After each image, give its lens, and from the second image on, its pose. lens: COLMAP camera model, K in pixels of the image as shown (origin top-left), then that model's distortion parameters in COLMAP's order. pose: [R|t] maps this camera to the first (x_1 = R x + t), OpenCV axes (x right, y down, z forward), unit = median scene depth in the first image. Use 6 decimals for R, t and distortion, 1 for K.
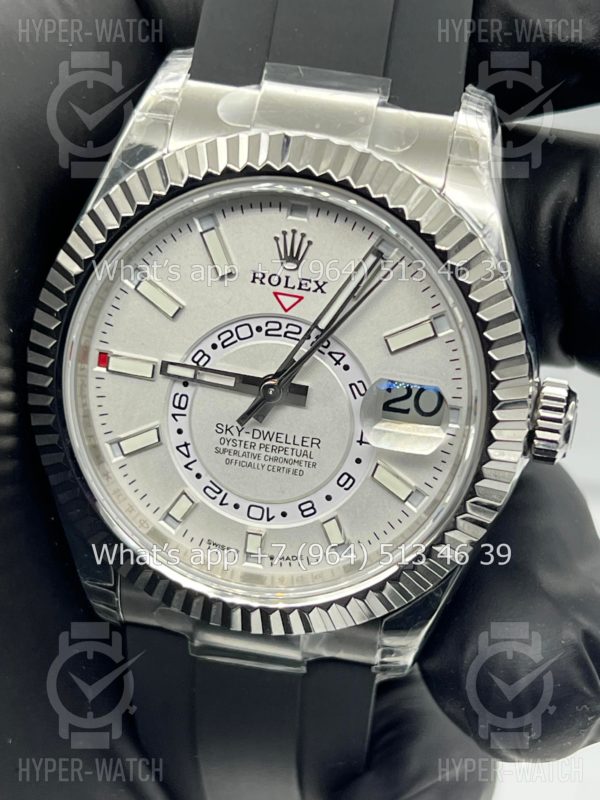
lens RADIAL K [[1843.4, 0, 300.0], [0, 1843.4, 400.0], [0, 0, 1]] dist [0.257390, -0.474748]
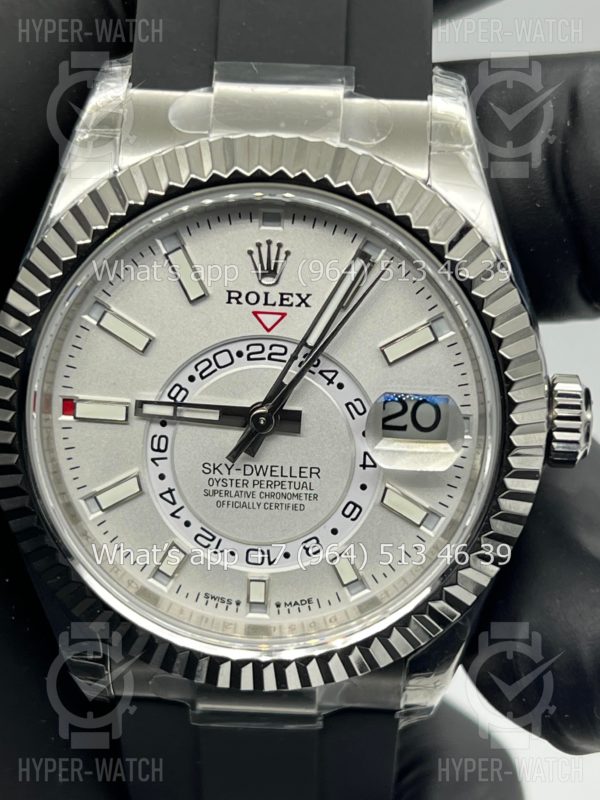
lens RADIAL K [[1843.4, 0, 300.0], [0, 1843.4, 400.0], [0, 0, 1]] dist [0.257390, -0.474748]
pose [[0.990186, -0.107221, 0.089638, -0.076234], [0.109570, 0.993742, -0.021701, 0.006760], [-0.086750, 0.031310, 0.995738, 0.097177]]
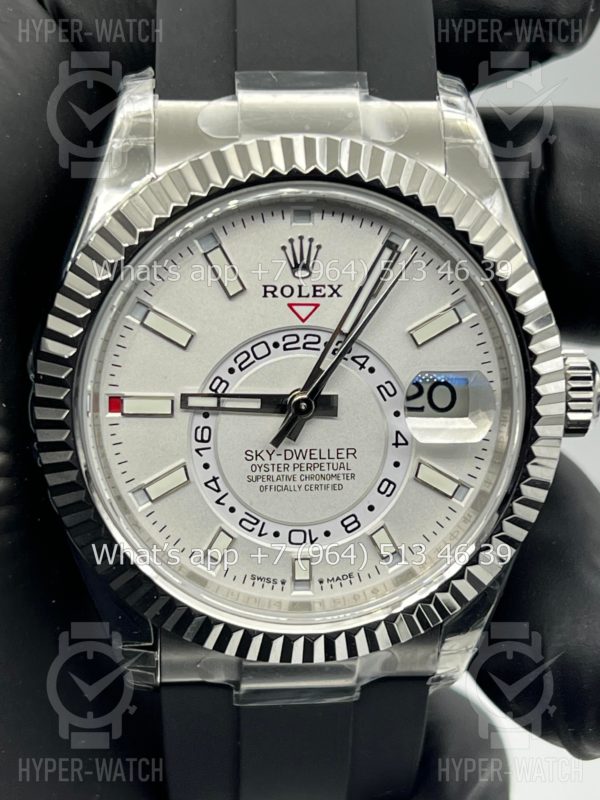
lens RADIAL K [[1843.4, 0, 300.0], [0, 1843.4, 400.0], [0, 0, 1]] dist [0.257390, -0.474748]
pose [[0.964074, -0.157815, 0.213673, -0.218617], [0.168983, 0.985000, -0.034933, 0.025098], [-0.204955, 0.069785, 0.976280, 0.064912]]
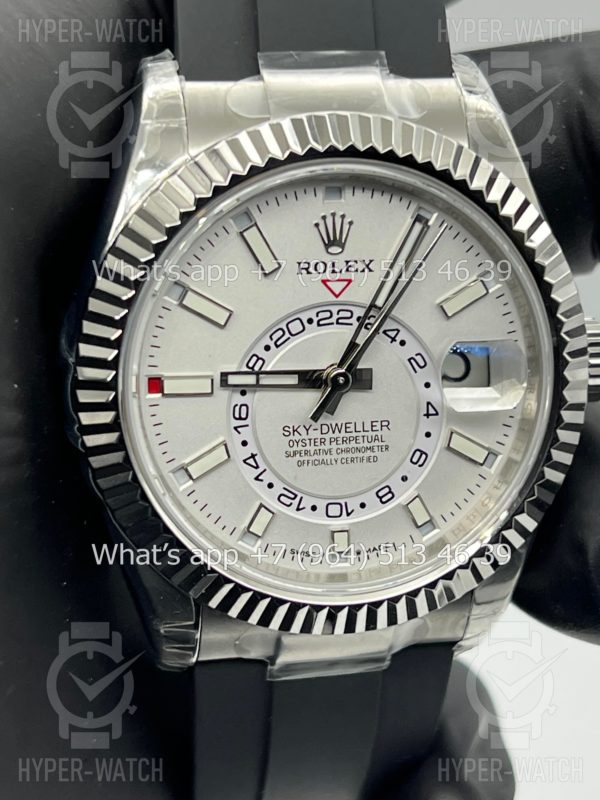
lens RADIAL K [[1843.4, 0, 300.0], [0, 1843.4, 400.0], [0, 0, 1]] dist [0.257390, -0.474748]
pose [[0.924042, -0.191910, 0.330633, -0.354901], [0.208237, 0.977974, -0.014326, 0.014838], [-0.320601, 0.082088, 0.943651, 0.089199]]
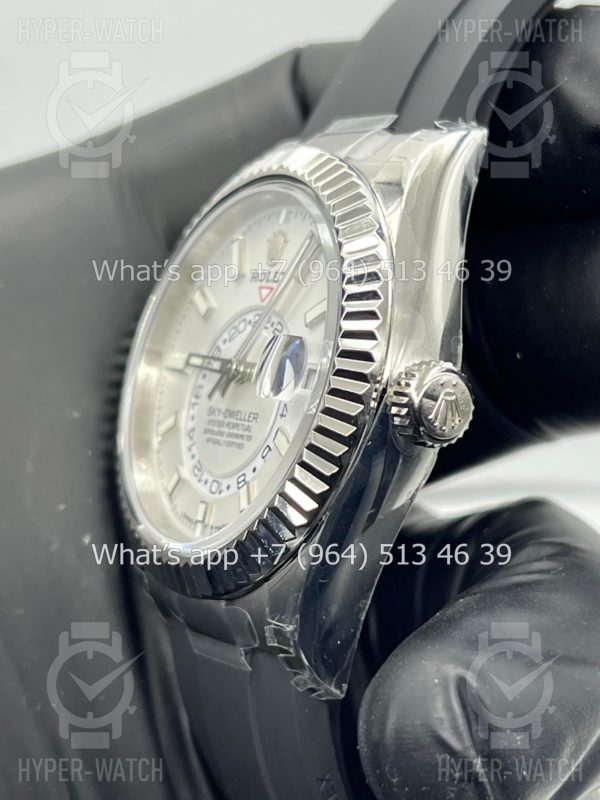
lens RADIAL K [[1843.4, 0, 300.0], [0, 1843.4, 400.0], [0, 0, 1]] dist [0.257390, -0.474748]
pose [[0.676799, -0.009289, -0.736110, 0.816541], [-0.312706, 0.901599, -0.298888, 0.326726], [0.666452, 0.432473, 0.607296, 0.362050]]
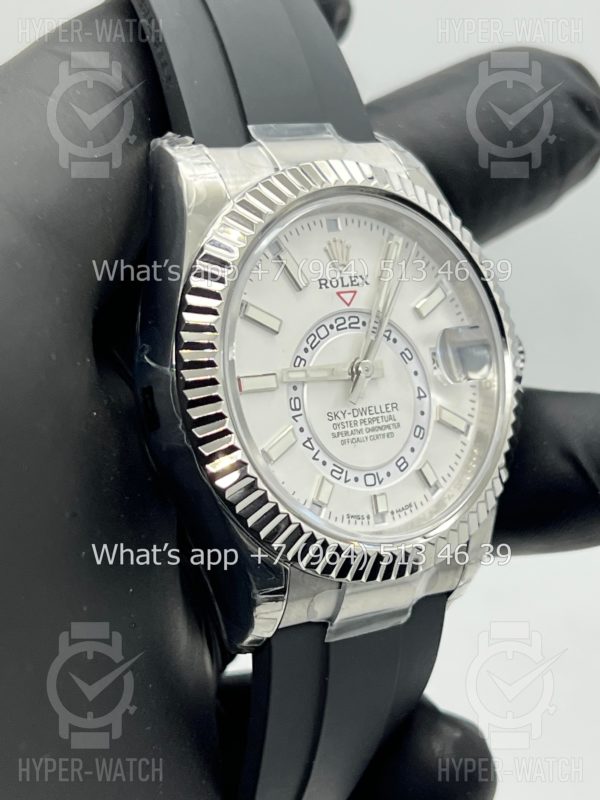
lens RADIAL K [[1843.4, 0, 300.0], [0, 1843.4, 400.0], [0, 0, 1]] dist [0.257390, -0.474748]
pose [[0.678255, -0.210254, 0.704105, -0.884648], [0.380452, 0.920244, -0.091688, 0.106546], [-0.628671, 0.330066, 0.704152, 0.186639]]
